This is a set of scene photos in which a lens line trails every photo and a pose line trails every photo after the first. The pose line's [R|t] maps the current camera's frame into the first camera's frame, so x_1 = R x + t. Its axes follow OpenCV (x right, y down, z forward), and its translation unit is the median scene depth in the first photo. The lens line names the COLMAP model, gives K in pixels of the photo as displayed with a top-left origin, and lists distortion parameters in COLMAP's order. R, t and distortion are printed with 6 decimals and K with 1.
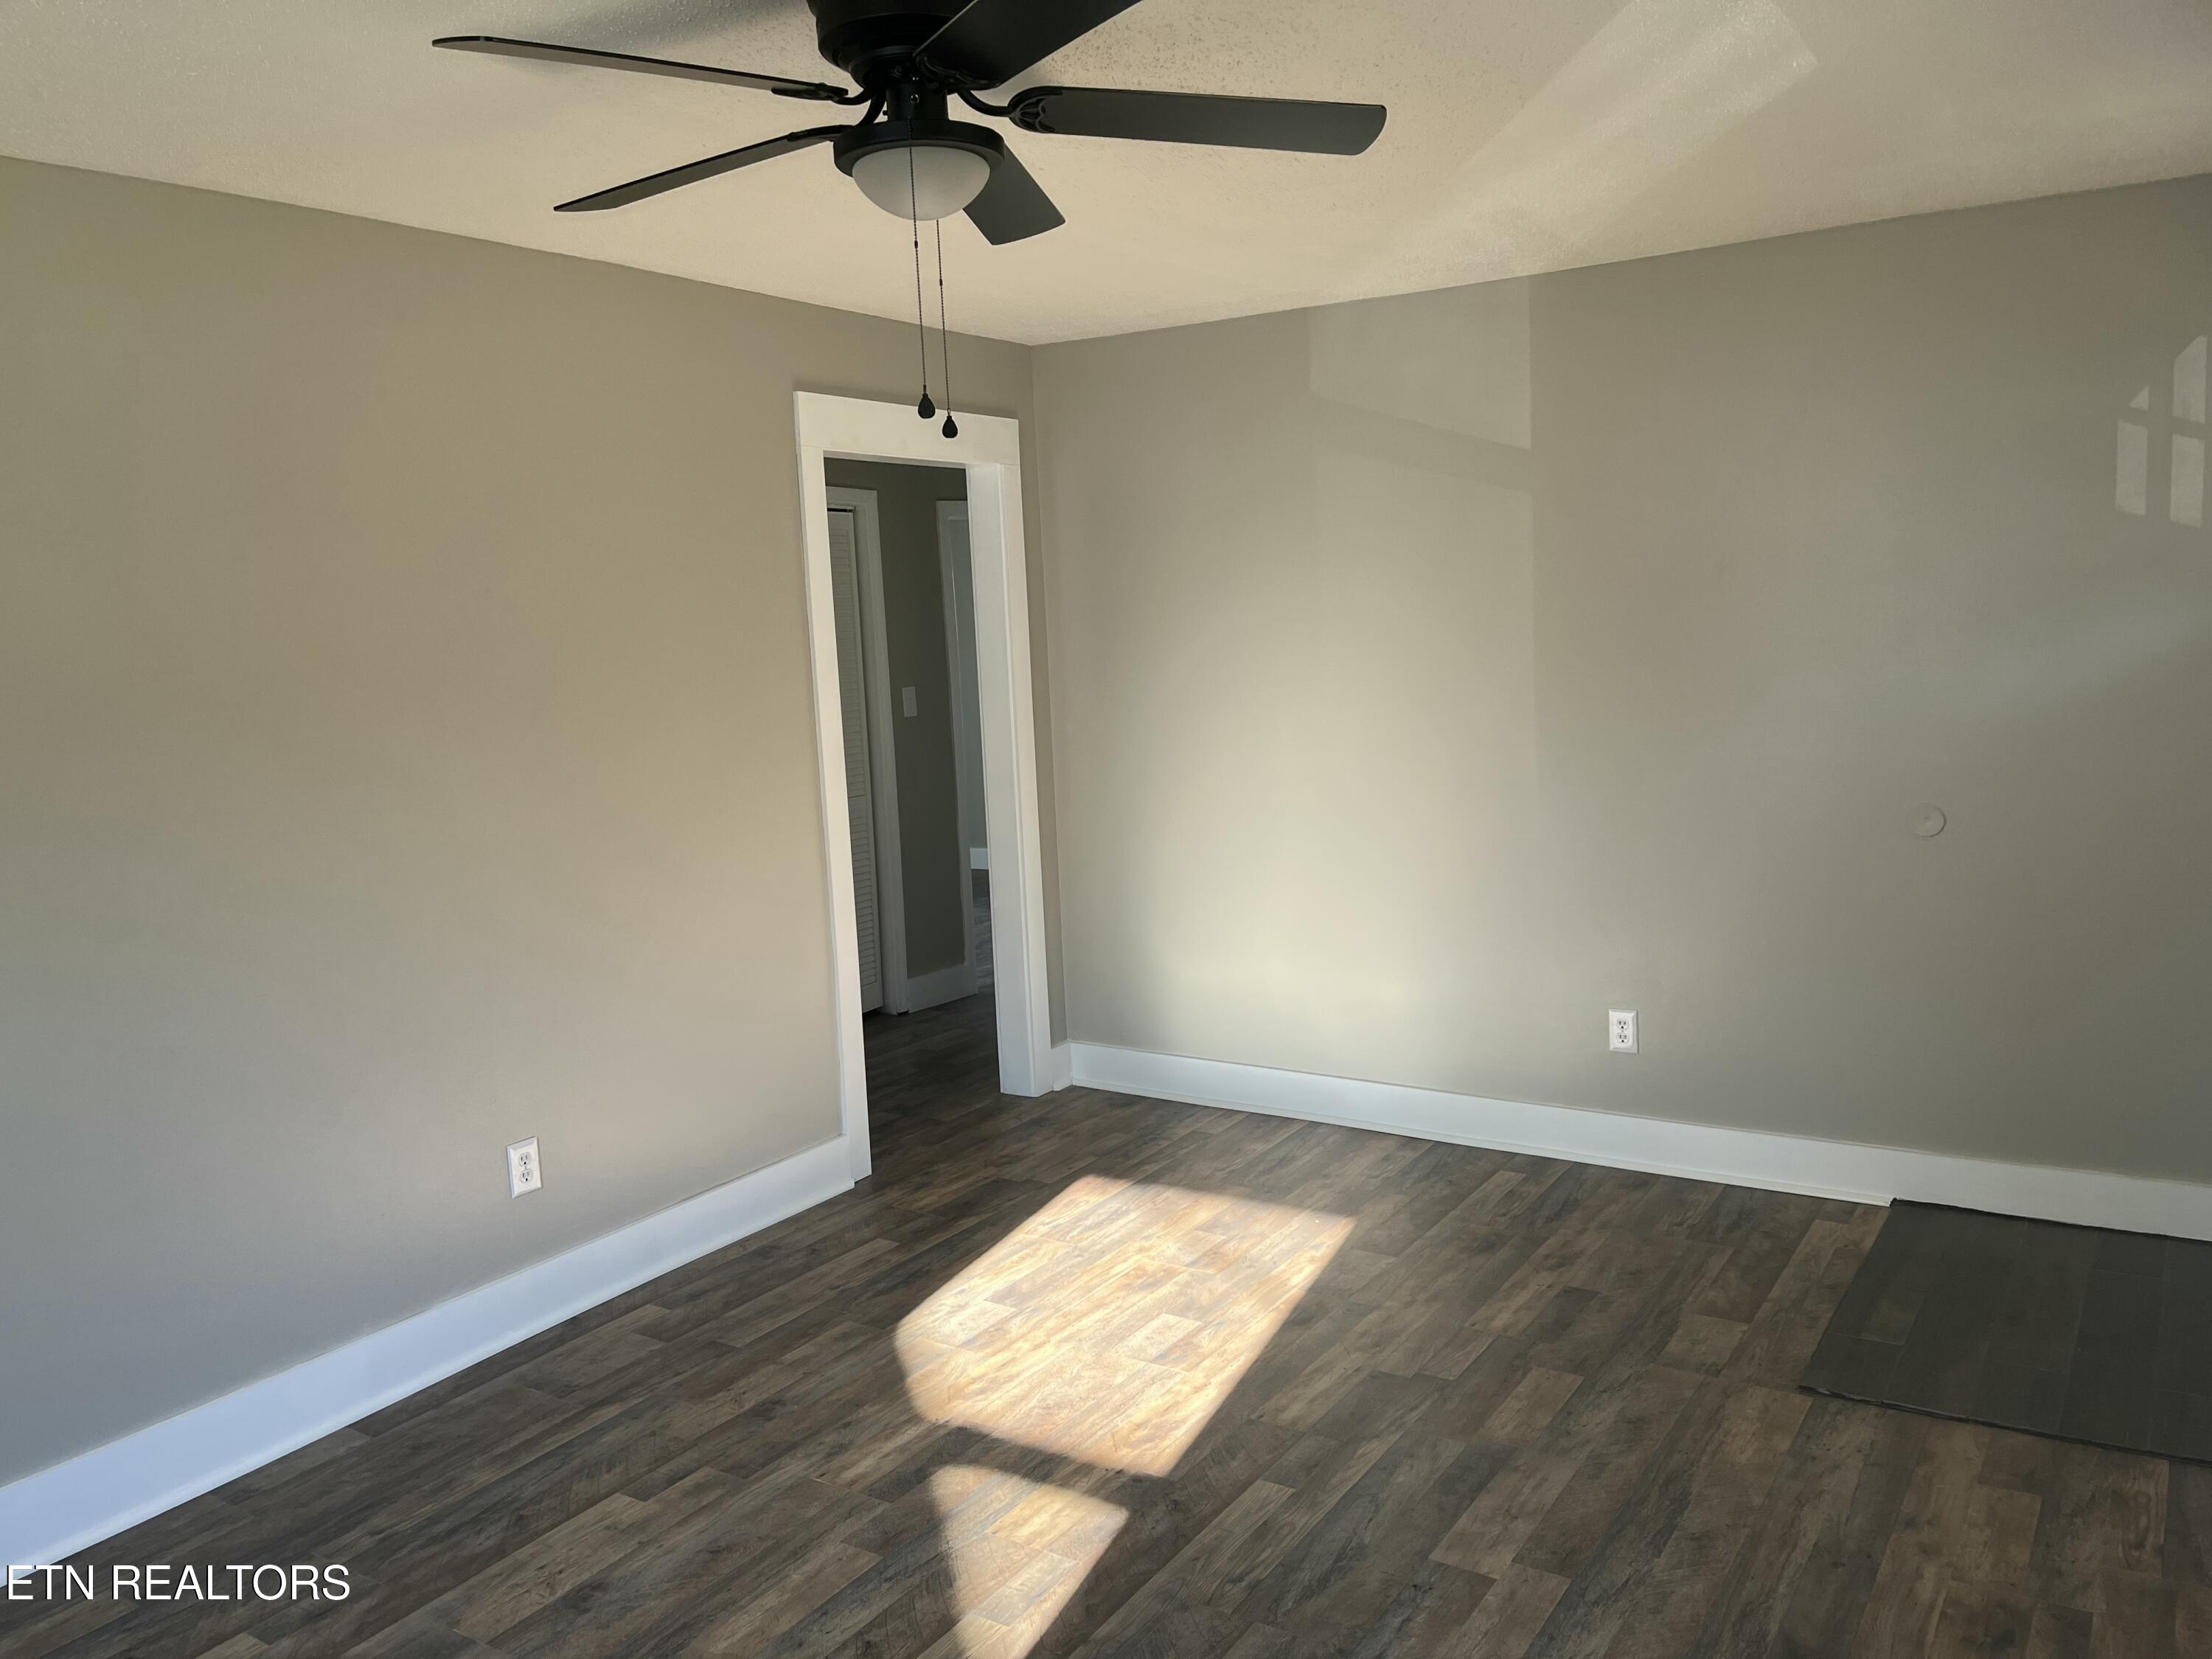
lens RADIAL K [[1686.1, 0, 1105.8], [0, 1686.1, 841.3], [0, 0, 1]] dist [0.062587, -0.084457]
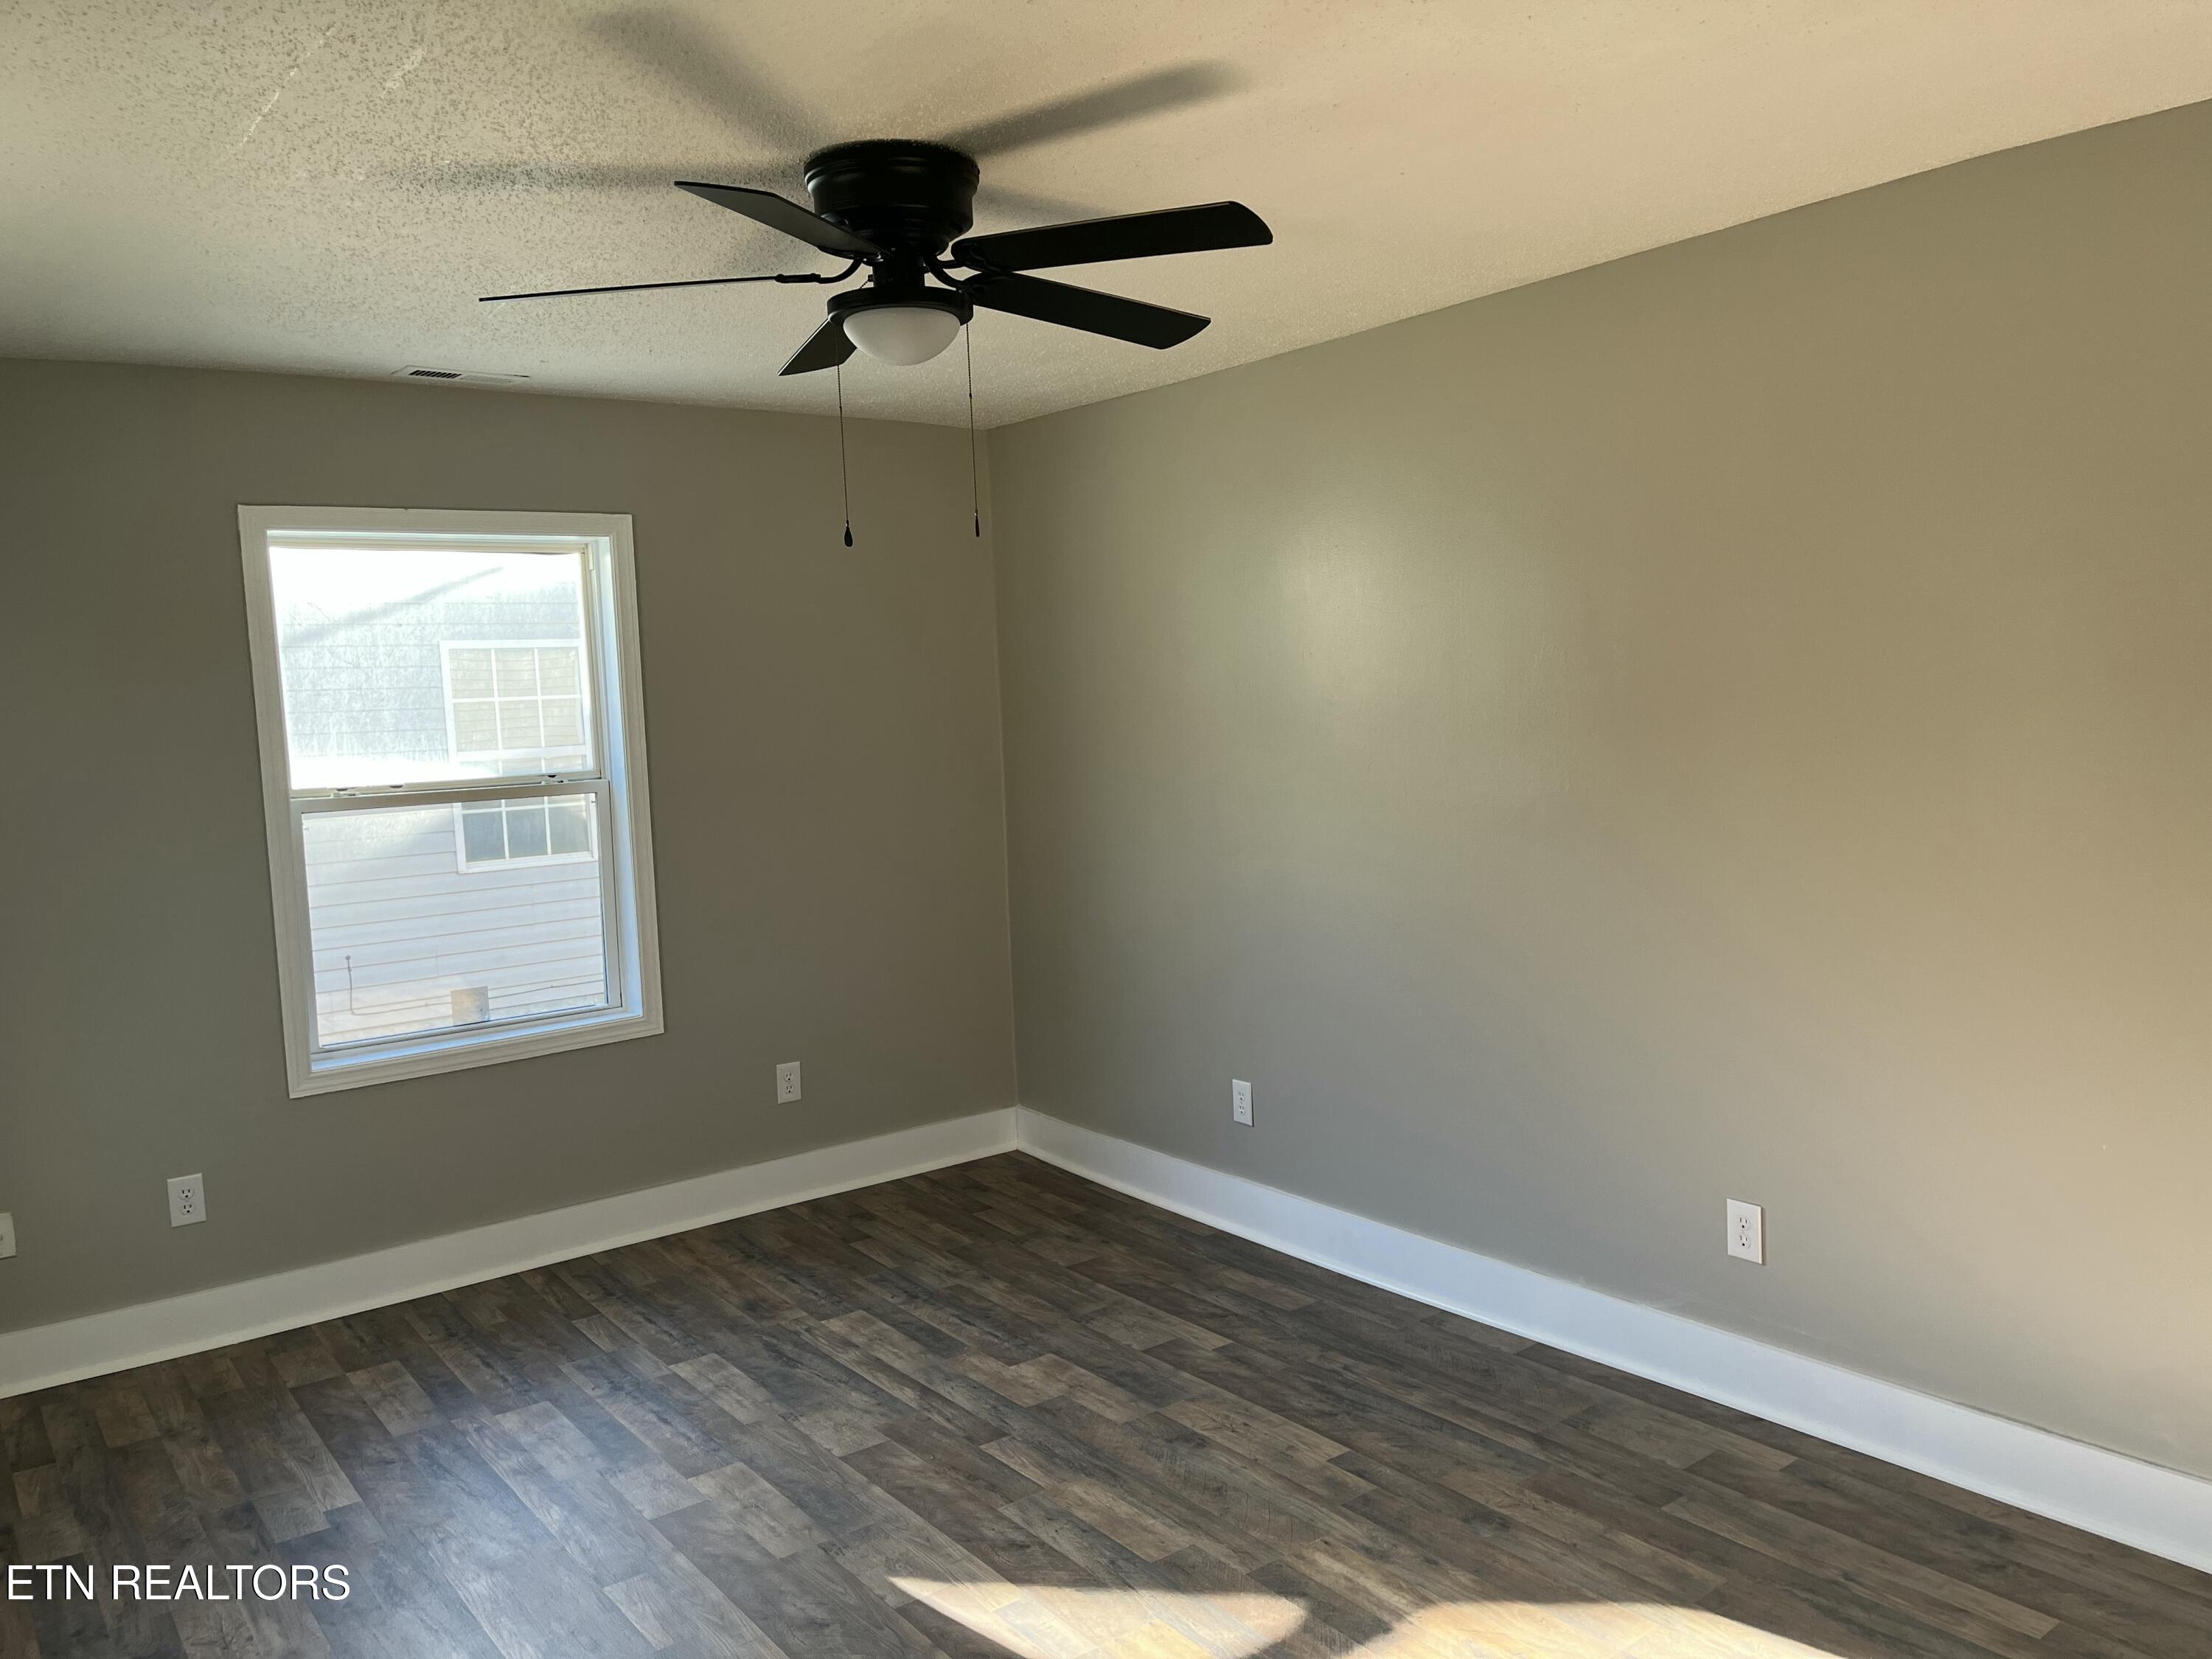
lens RADIAL K [[1686.1, 0, 1105.8], [0, 1686.1, 841.3], [0, 0, 1]] dist [0.062587, -0.084457]
pose [[-0.345111, 0.148701, -0.926707, 0.683407], [-0.062779, 0.981501, 0.180873, -0.182544], [0.936460, 0.120599, -0.329392, 1.086564]]
